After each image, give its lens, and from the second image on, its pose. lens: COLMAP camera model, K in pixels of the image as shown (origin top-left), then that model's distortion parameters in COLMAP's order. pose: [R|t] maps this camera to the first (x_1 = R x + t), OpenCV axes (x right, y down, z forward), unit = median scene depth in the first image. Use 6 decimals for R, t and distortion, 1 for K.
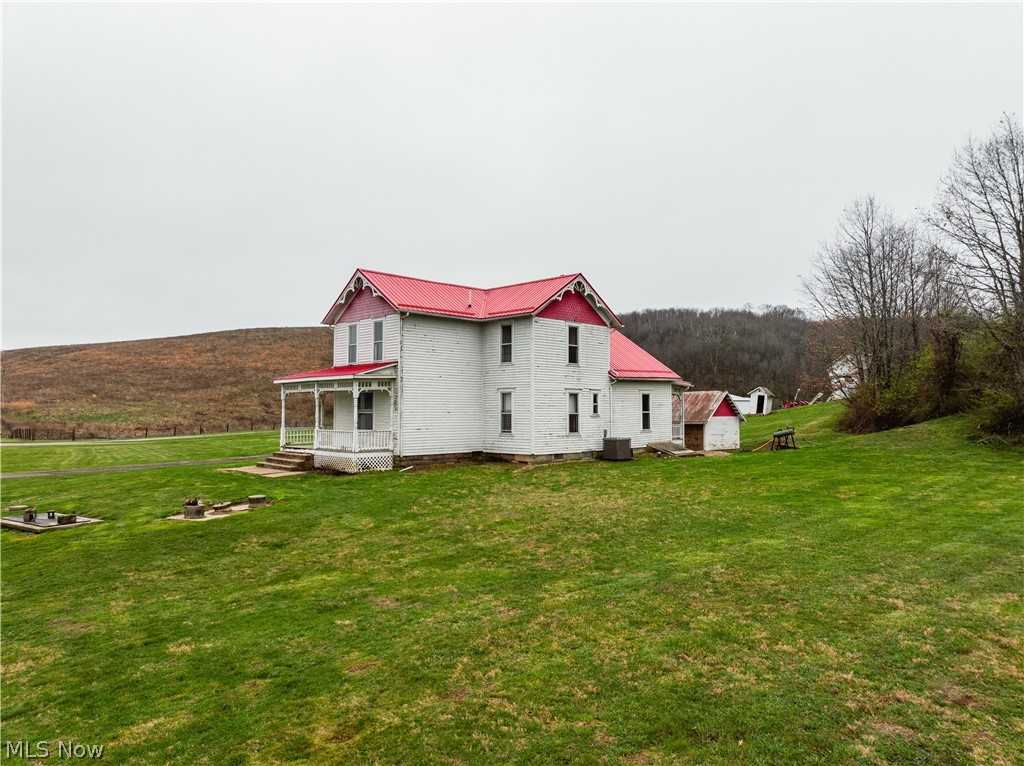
lens RADIAL K [[729.1, 0, 516.2], [0, 729.1, 379.0], [0, 0, 1]] dist [-0.040154, 0.005256]
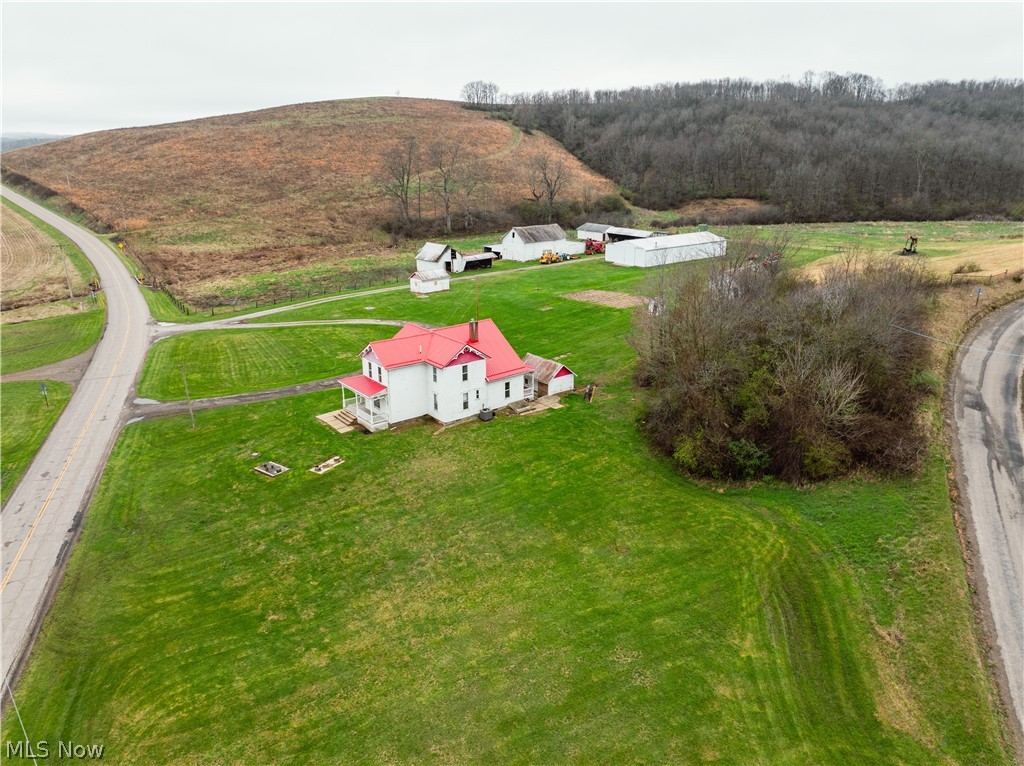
lens RADIAL K [[729.1, 0, 516.2], [0, 729.1, 379.0], [0, 0, 1]] dist [-0.040154, 0.005256]
pose [[0.995706, 0.029285, -0.087823, 0.394359], [0.002903, 0.938305, 0.345796, -0.734483], [0.092531, -0.344566, 0.934191, -1.007032]]
